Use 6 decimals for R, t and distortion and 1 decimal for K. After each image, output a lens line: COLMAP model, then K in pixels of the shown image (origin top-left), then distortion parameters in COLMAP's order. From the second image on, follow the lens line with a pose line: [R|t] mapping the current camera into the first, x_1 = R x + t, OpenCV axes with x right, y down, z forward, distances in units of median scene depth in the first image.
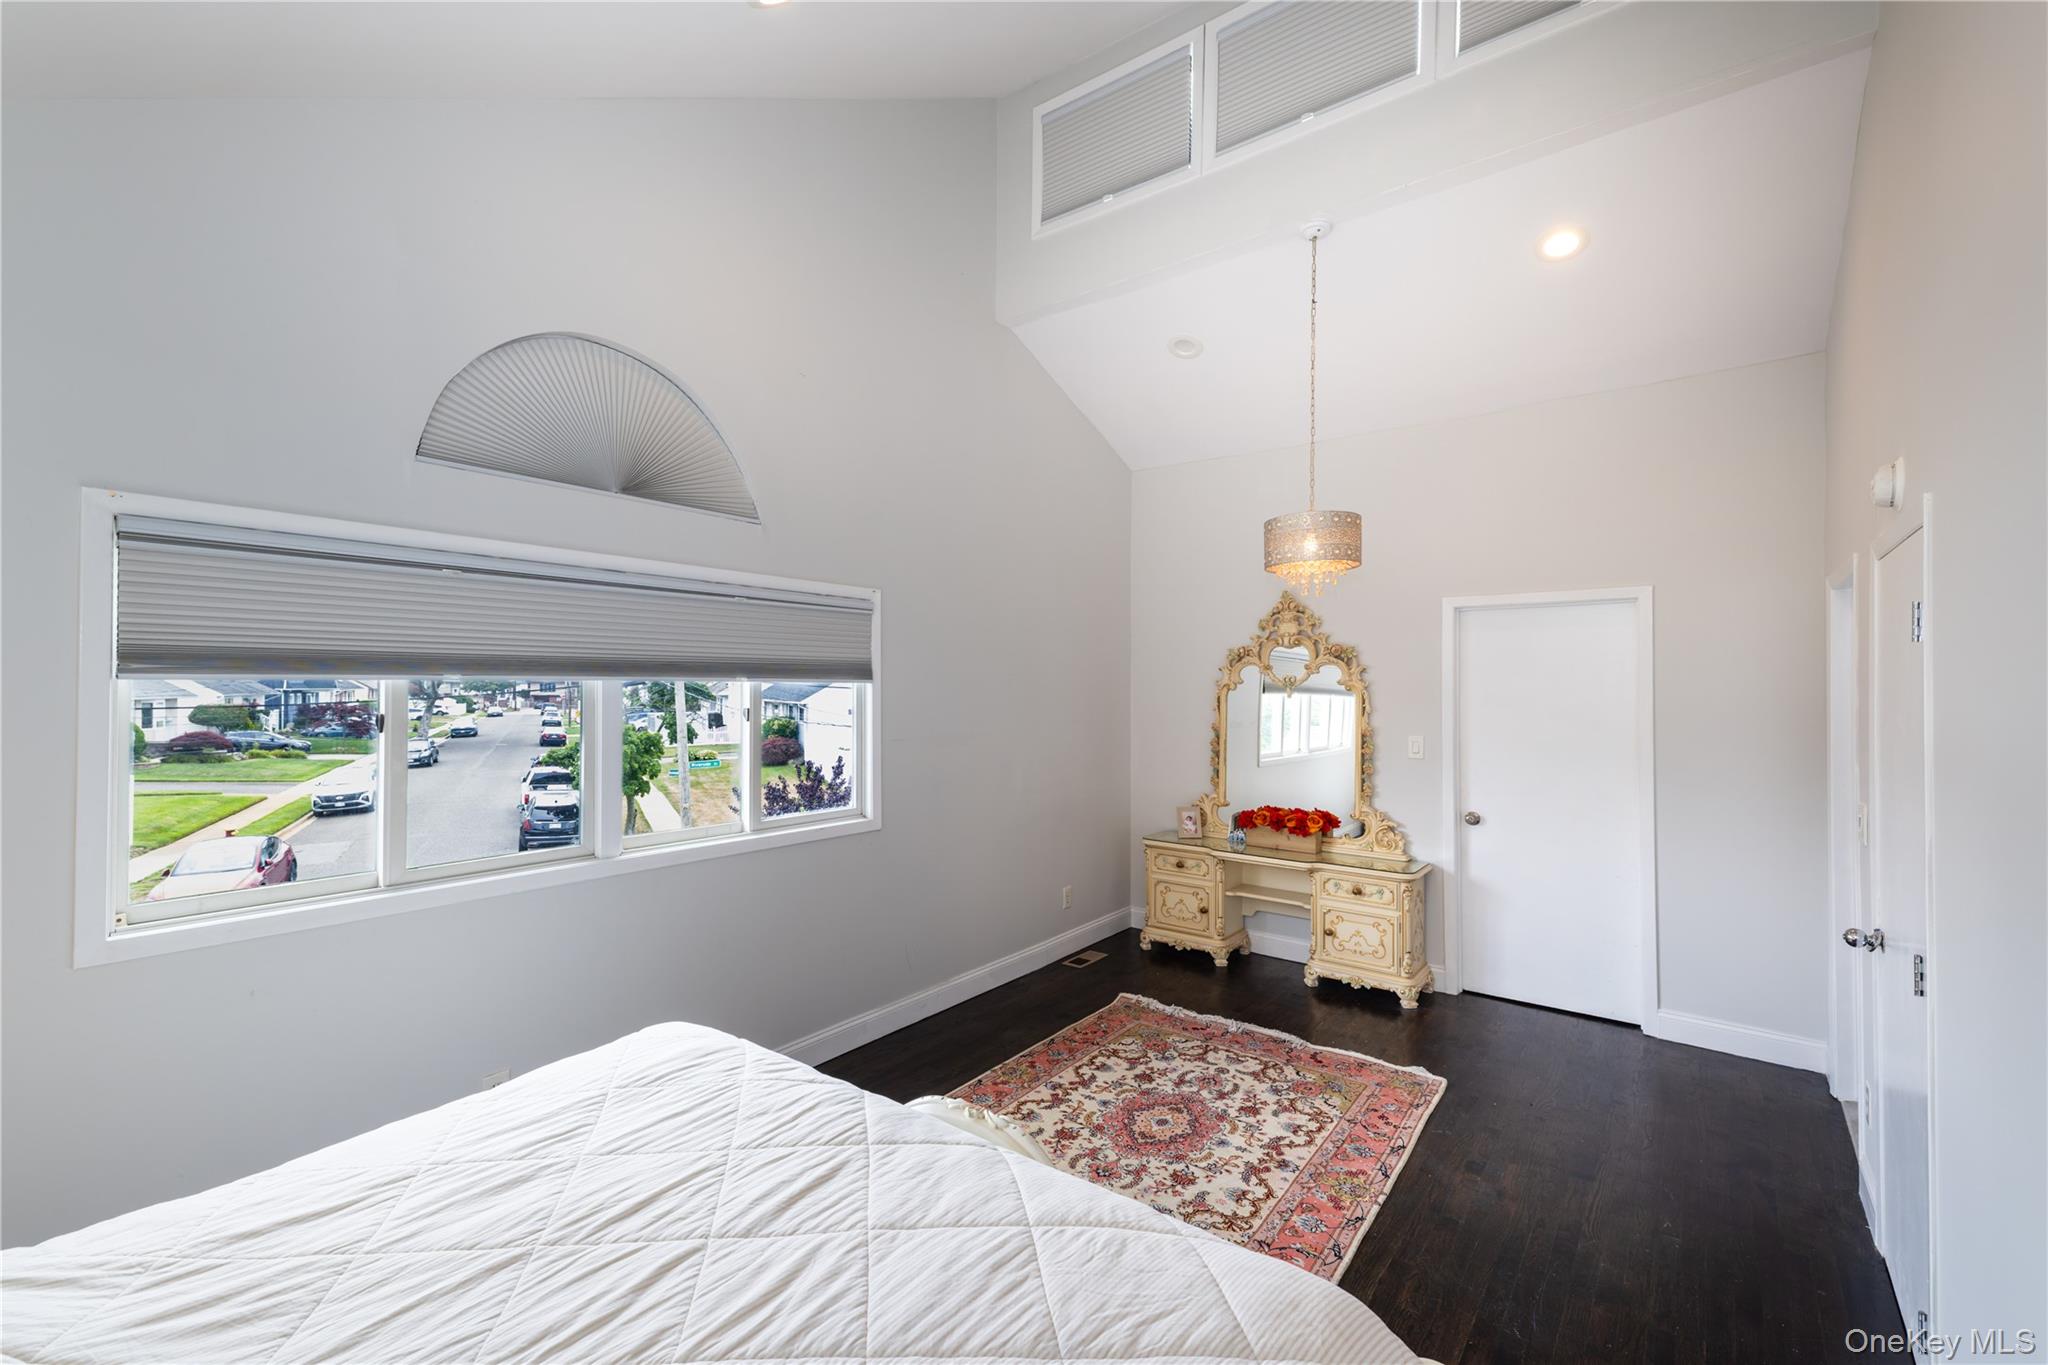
lens RADIAL K [[833.3, 0, 1024.0], [0, 833.3, 682.5], [0, 0, 1]] dist [0.036540, 0.000065]
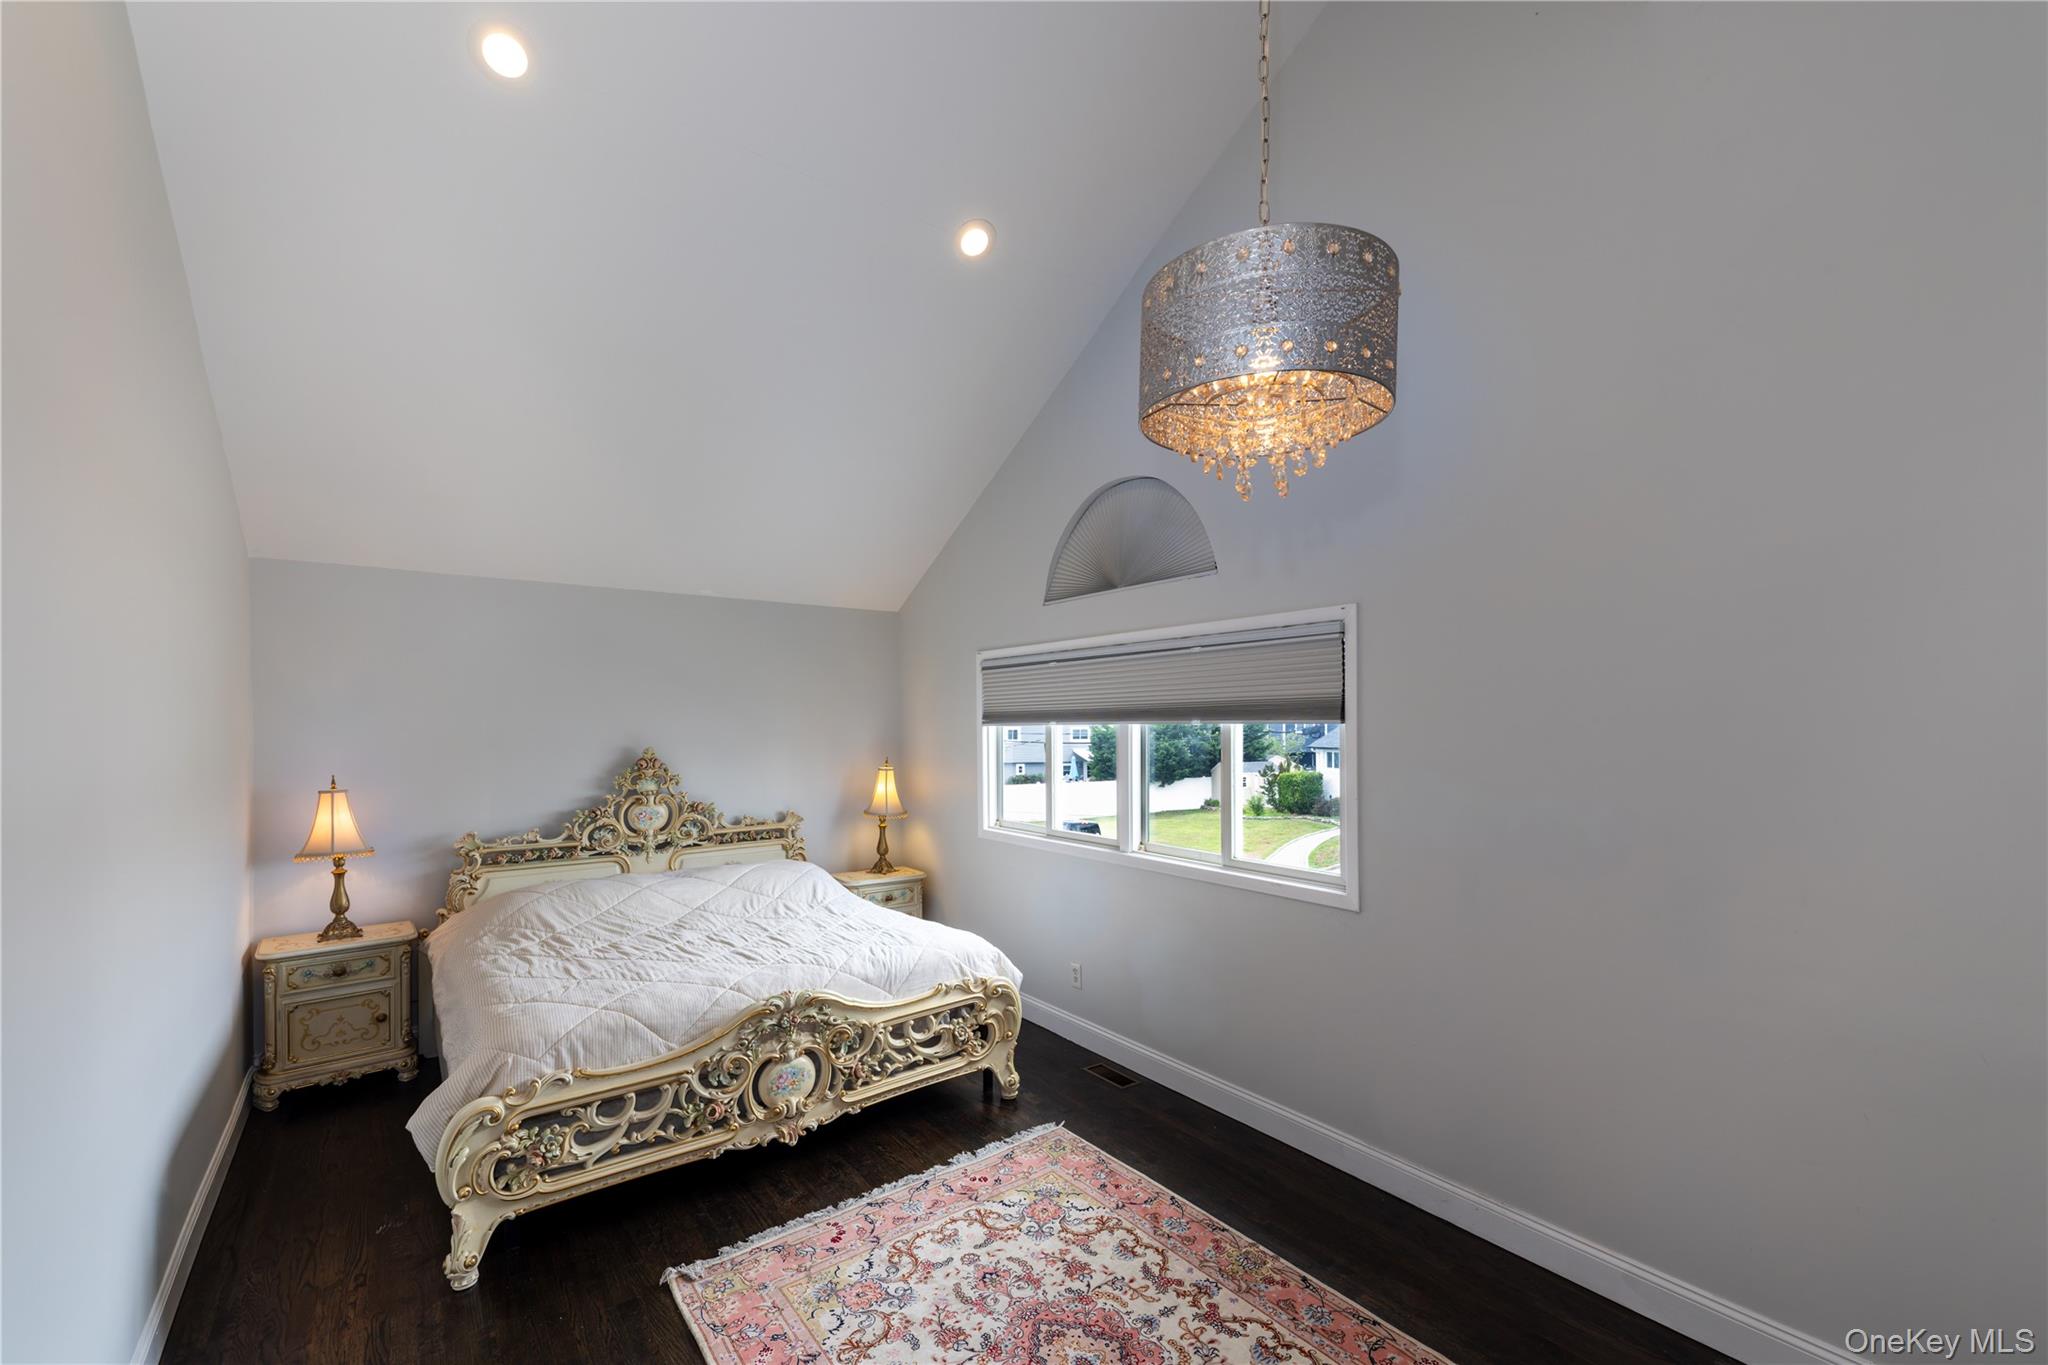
lens RADIAL K [[879.0, 0, 1021.9], [0, 879.0, 723.2], [0, 0, 1]] dist [0.001378, 0.000124]
pose [[-0.283814, -0.002411, -0.958876, 0.819157], [0.009161, 0.999944, -0.005226, 0.001385], [0.958836, -0.010268, -0.283776, 1.092942]]
